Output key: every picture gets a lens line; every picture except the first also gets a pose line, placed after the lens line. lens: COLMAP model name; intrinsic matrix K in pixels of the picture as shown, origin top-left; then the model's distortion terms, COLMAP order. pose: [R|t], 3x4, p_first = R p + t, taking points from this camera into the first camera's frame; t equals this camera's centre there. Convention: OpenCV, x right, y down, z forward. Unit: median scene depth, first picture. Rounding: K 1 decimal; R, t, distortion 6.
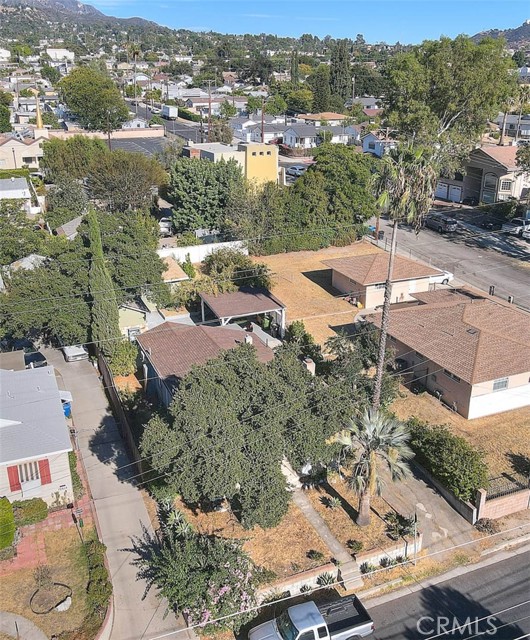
lens RADIAL K [[634.6, 0, 269.5], [0, 634.6, 323.8], [0, 0, 1]] dist [0.008109, 0.000000]
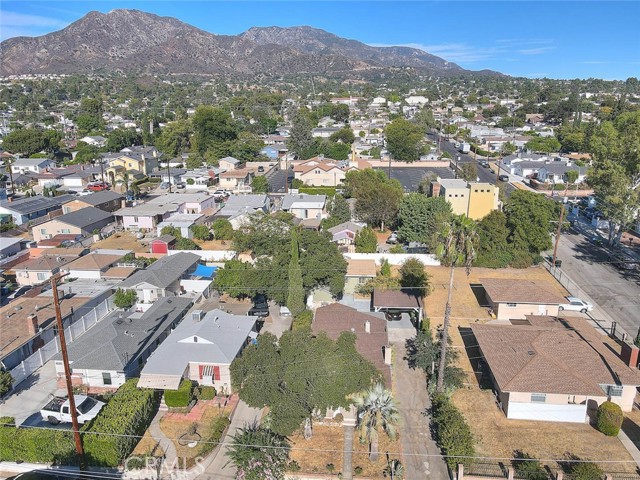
lens RADIAL K [[484.5, 0, 324.7], [0, 484.5, 238.1], [0, 0, 1]] dist [0.005187, 0.004748]
pose [[0.878091, 0.120461, -0.463083, 0.216736], [-0.172624, 0.982368, -0.071786, -0.042895], [0.446271, 0.142974, 0.883403, -0.063368]]
